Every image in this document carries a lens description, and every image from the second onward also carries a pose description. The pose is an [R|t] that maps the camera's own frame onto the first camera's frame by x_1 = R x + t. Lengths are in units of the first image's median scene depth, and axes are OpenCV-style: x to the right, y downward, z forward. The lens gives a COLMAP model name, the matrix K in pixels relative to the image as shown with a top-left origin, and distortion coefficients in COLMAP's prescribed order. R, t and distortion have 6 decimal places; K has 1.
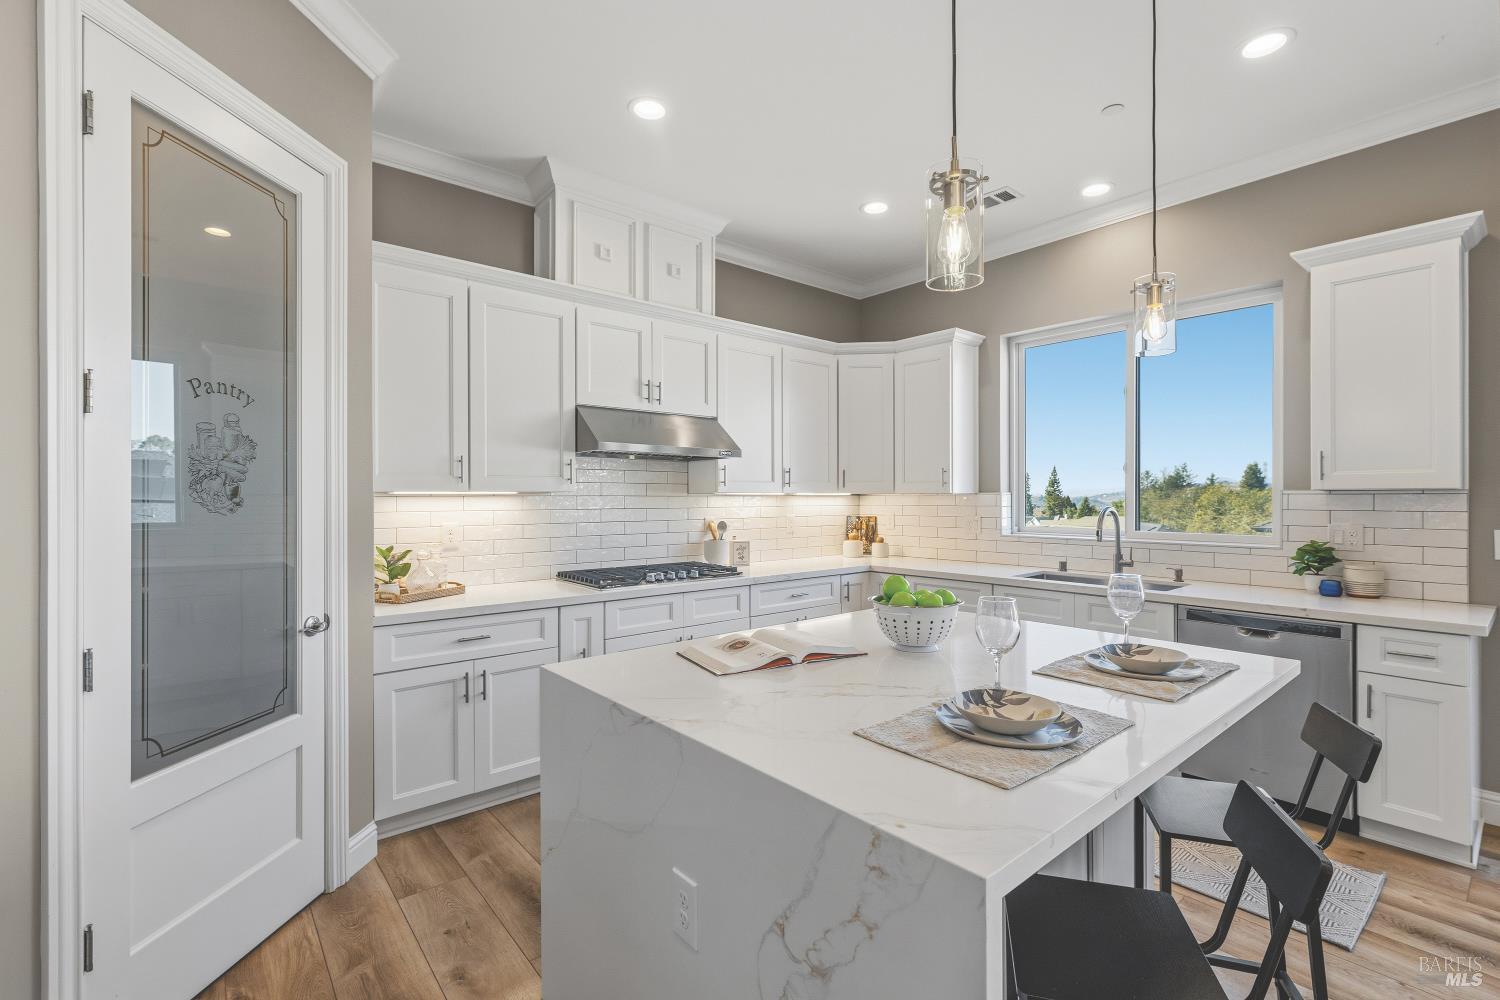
lens RADIAL K [[681.7, 0, 745.7], [0, 681.7, 496.1], [0, 0, 1]] dist [0.000074, 0.000399]
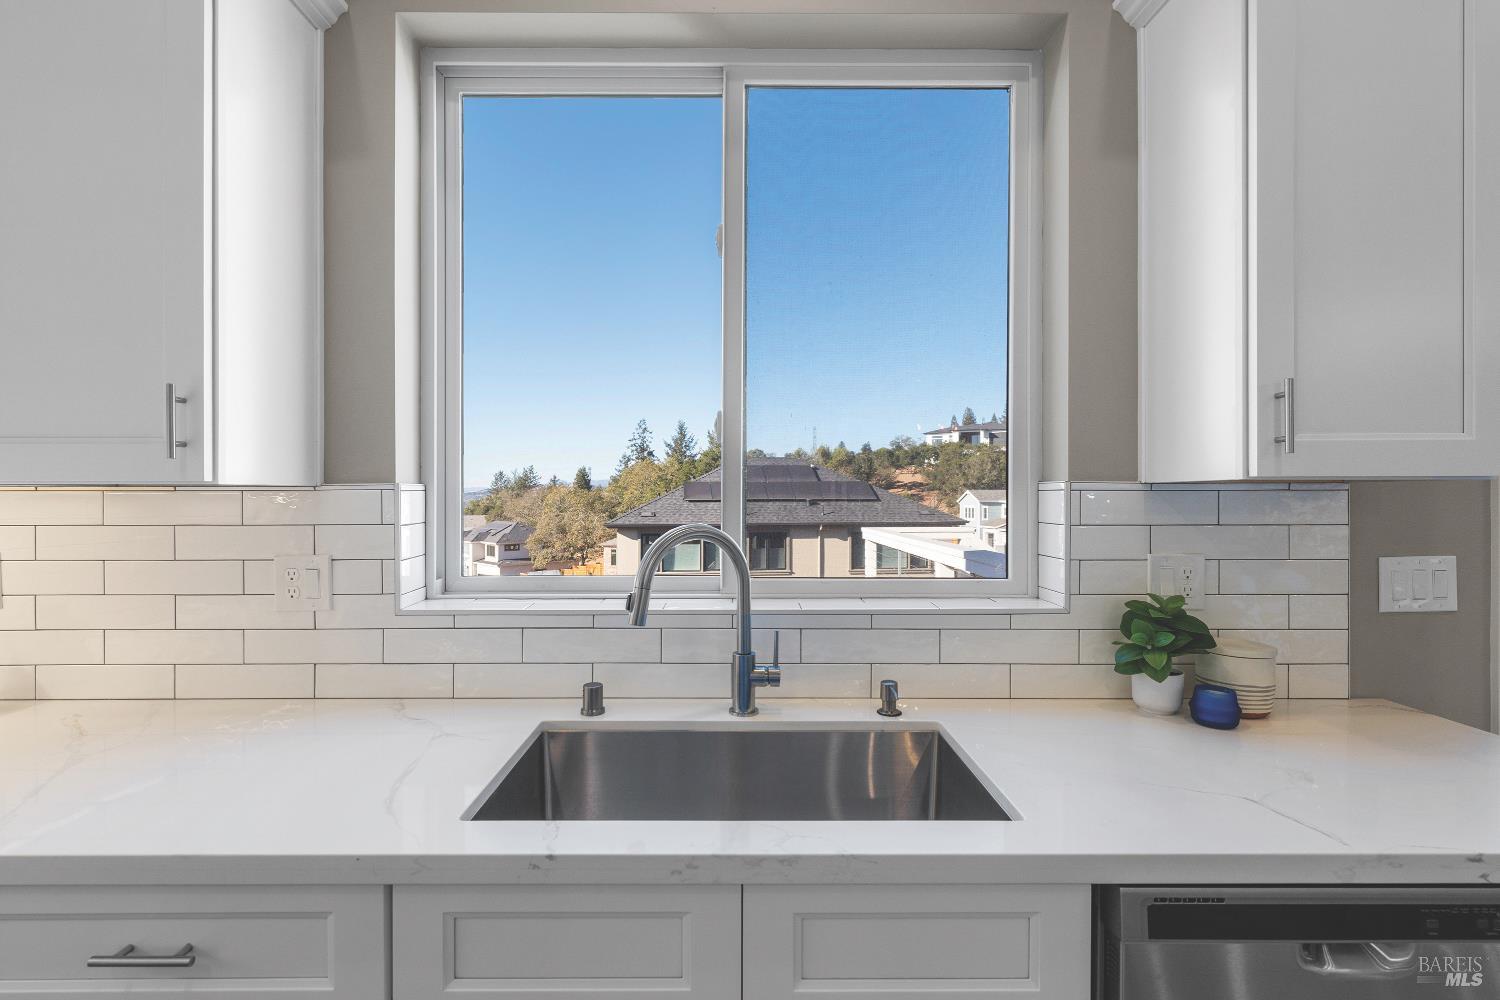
lens RADIAL K [[681.7, 0, 737.6], [0, 681.7, 494.0], [0, 0, 1]] dist [0.000074, 0.000399]
pose [[0.642211, 0.002812, 0.766523, 0.275622], [-0.001384, 0.999996, -0.002508, 0.000761], [-0.766526, 0.000550, 0.642213, 0.803213]]
